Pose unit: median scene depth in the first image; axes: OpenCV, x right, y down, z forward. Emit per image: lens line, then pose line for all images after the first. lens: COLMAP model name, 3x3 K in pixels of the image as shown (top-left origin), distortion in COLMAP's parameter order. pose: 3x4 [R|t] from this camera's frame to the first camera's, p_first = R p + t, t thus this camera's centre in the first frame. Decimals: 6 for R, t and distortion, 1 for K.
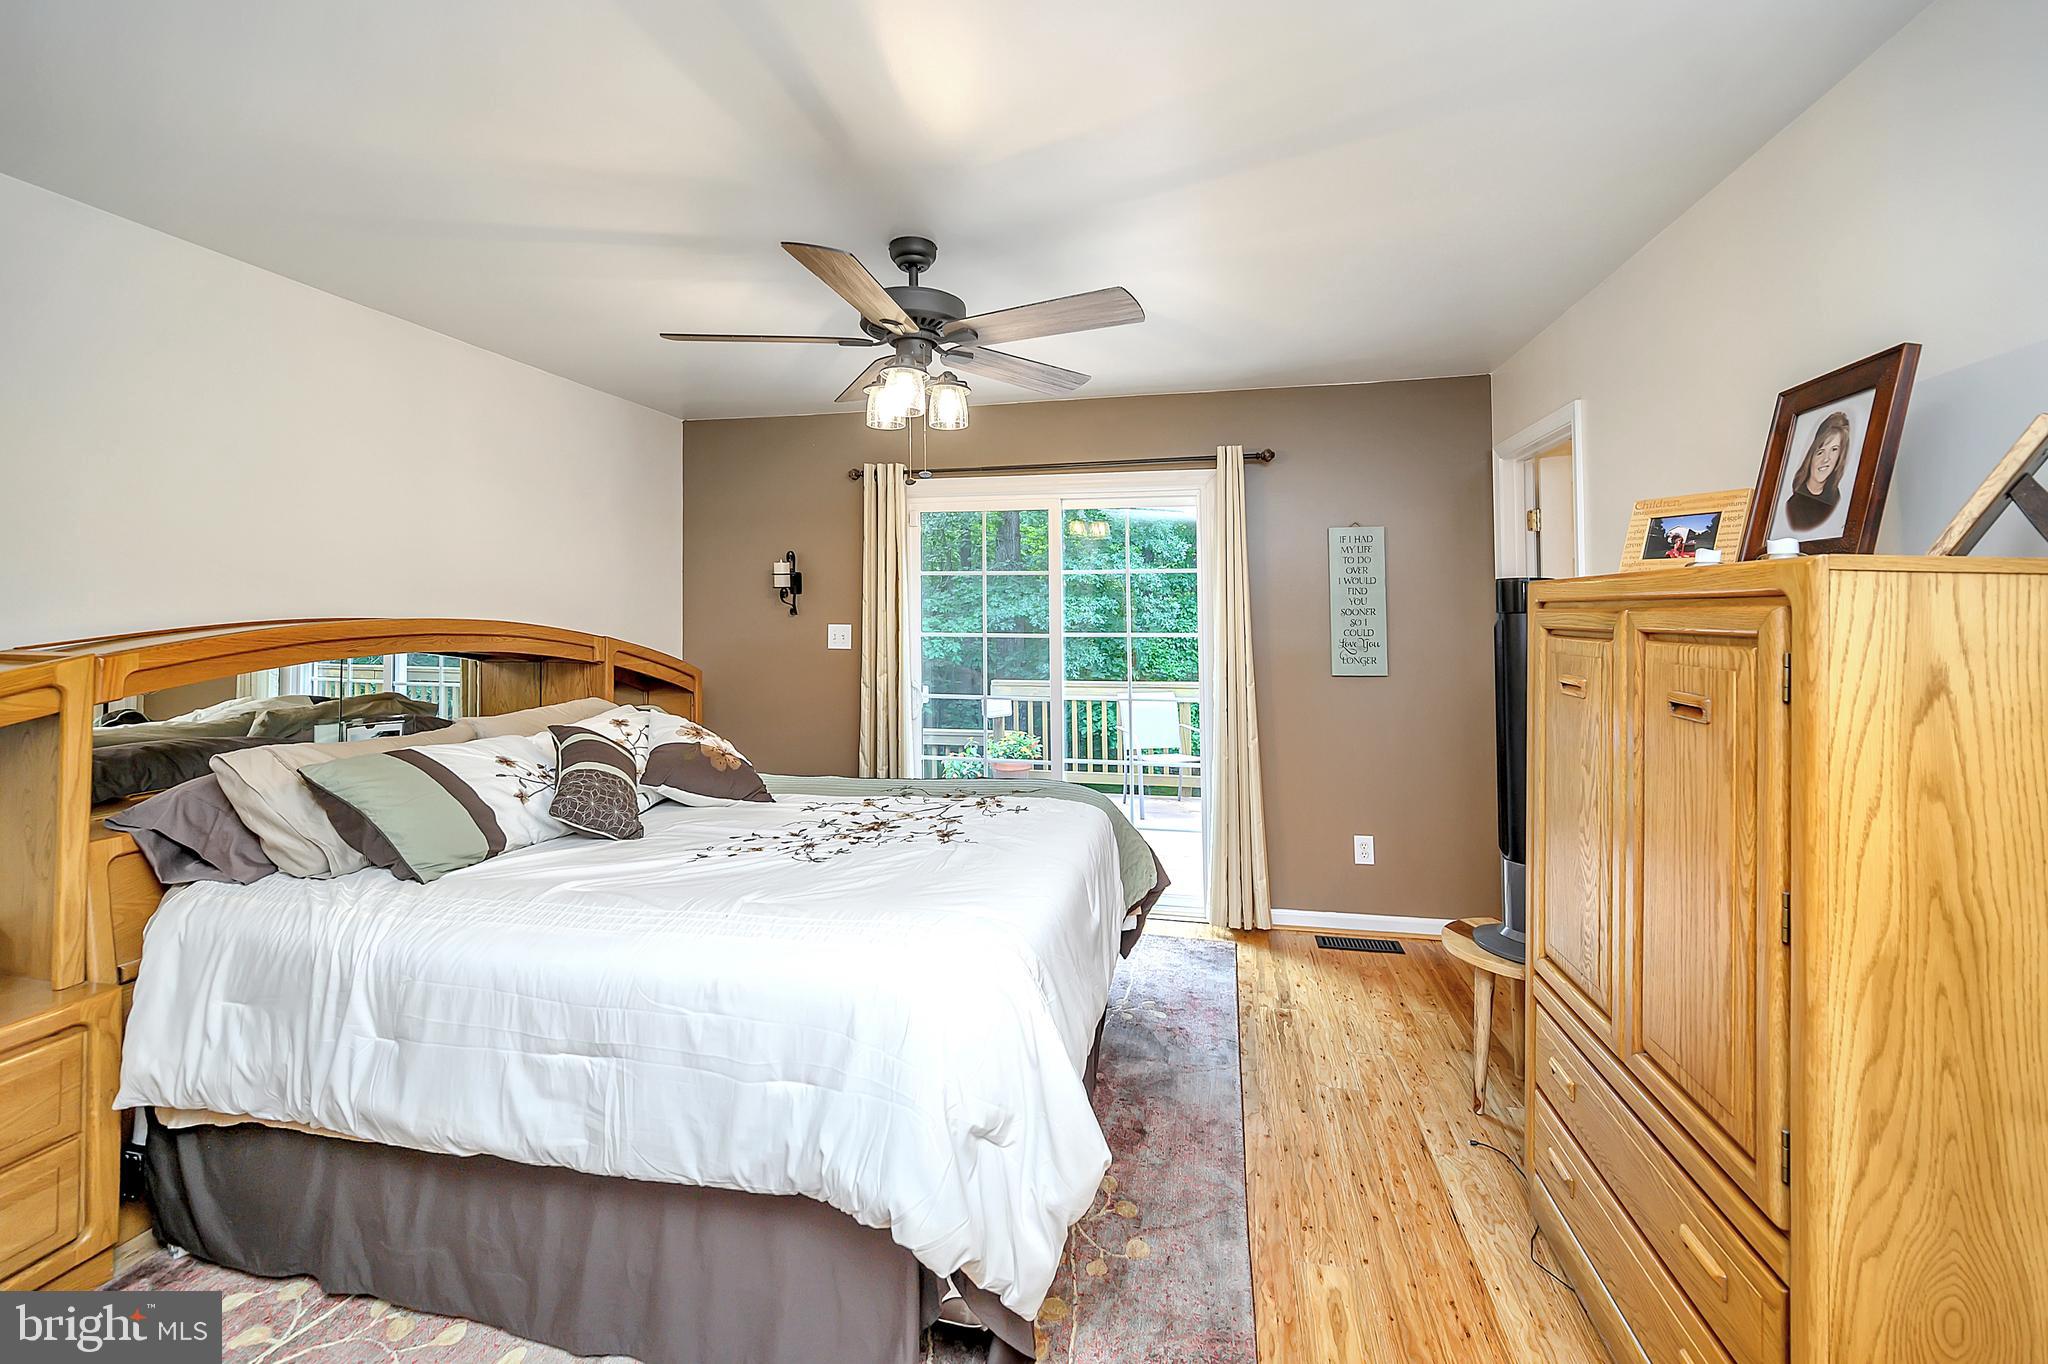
lens RADIAL K [[848.4, 0, 1024.0], [0, 848.4, 586.7], [0, 0, 1]] dist [0.000681, 0.000048]
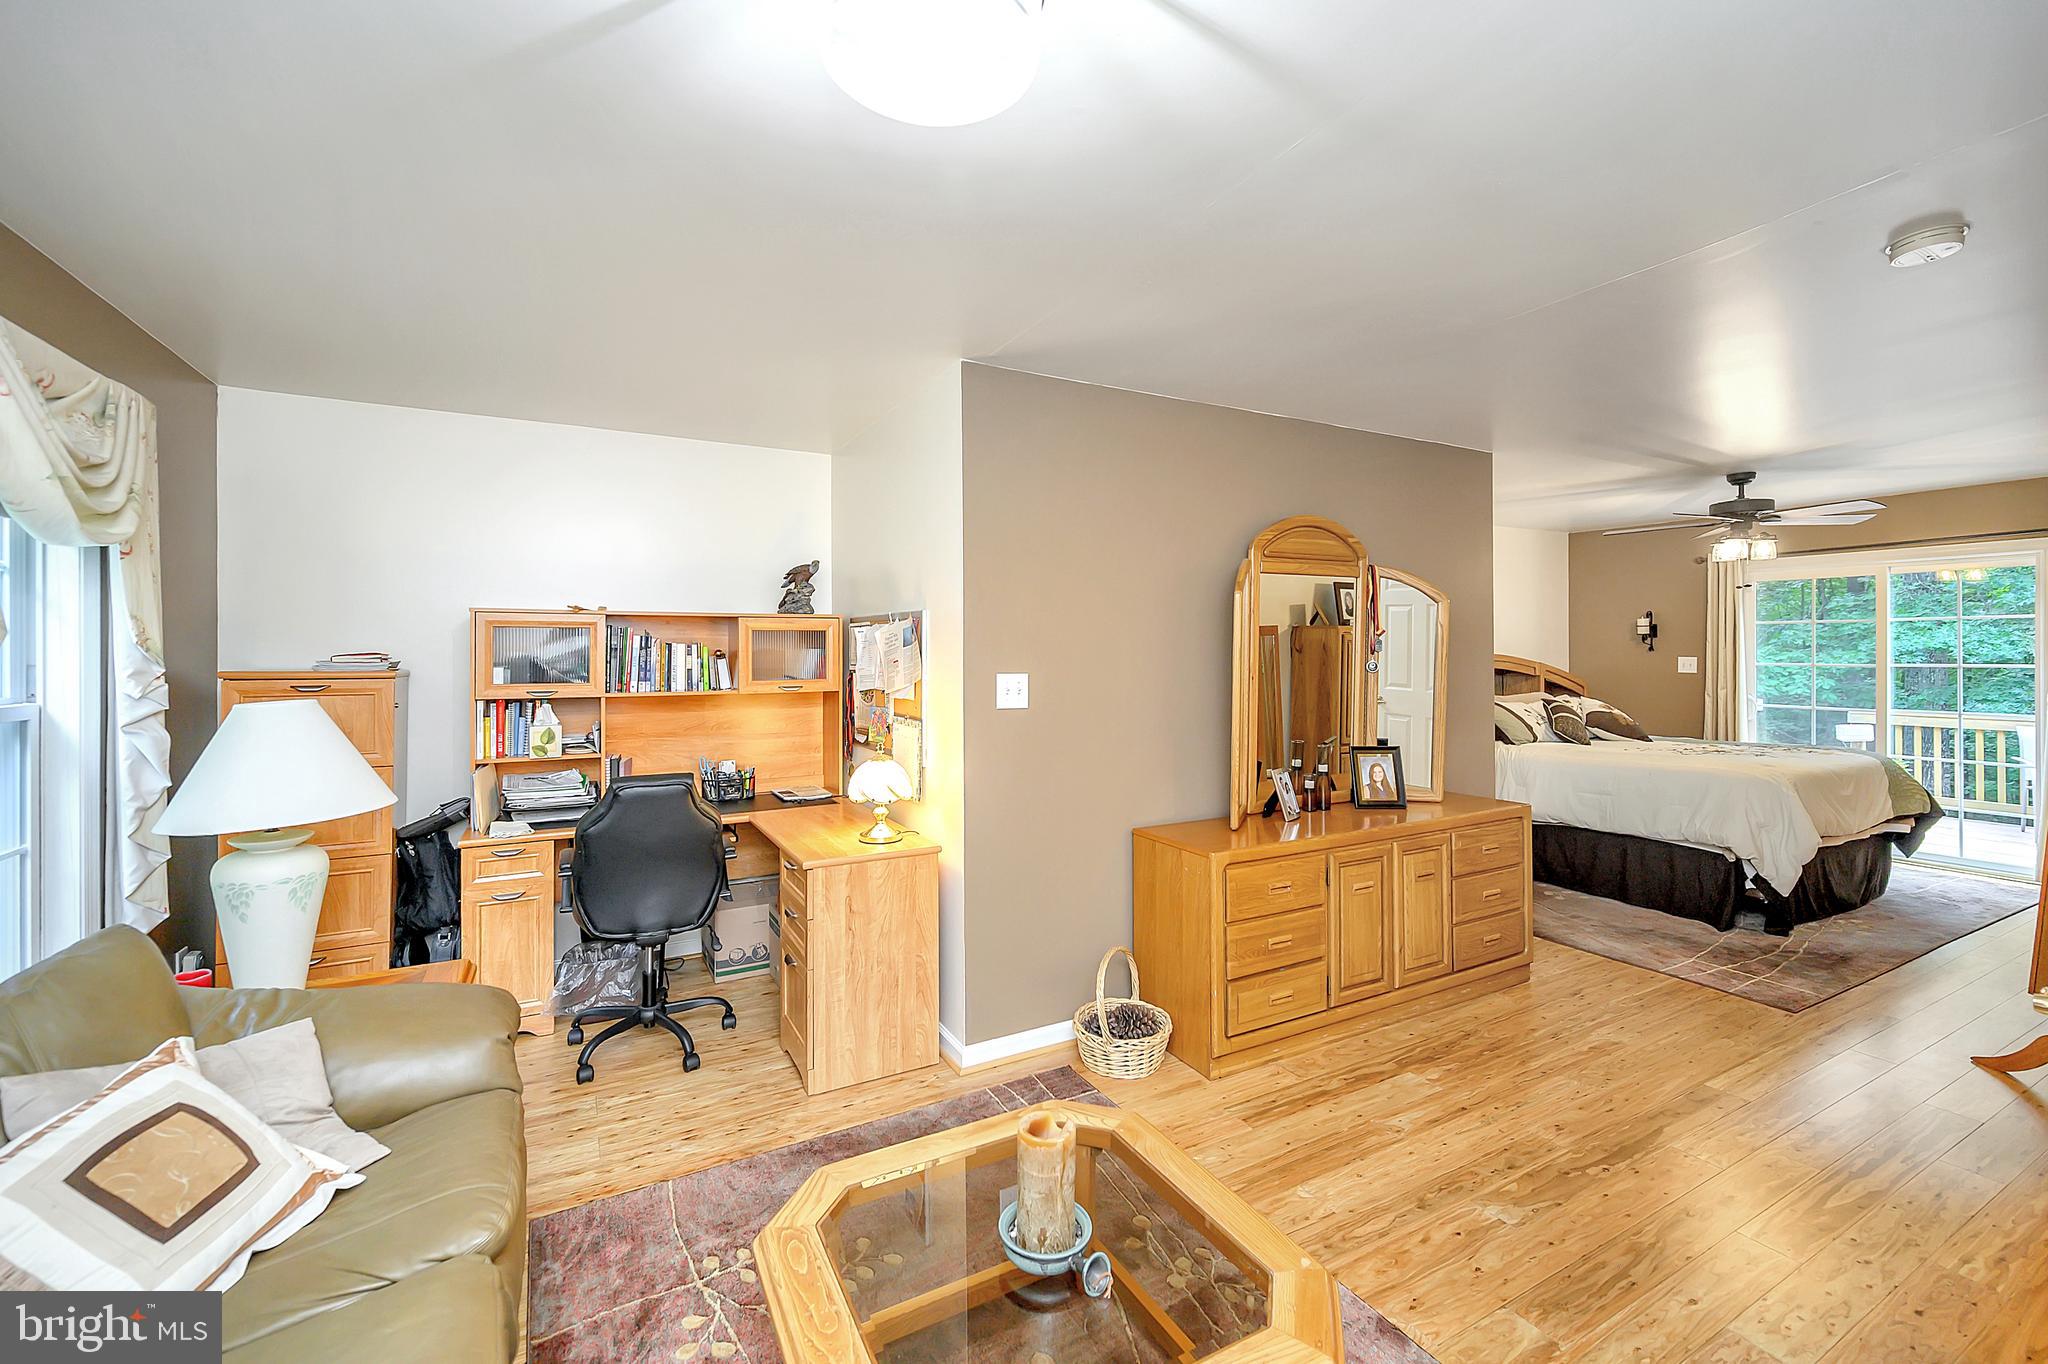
lens RADIAL K [[810.2, 0, 1044.7], [0, 810.2, 656.6], [0, 0, 1]] dist [-0.000586, -0.000202]
pose [[0.648487, 0.008555, -0.761178, 0.238225], [0.026378, 0.999084, 0.033701, -0.060301], [0.760769, -0.041933, 0.647667, -1.375241]]
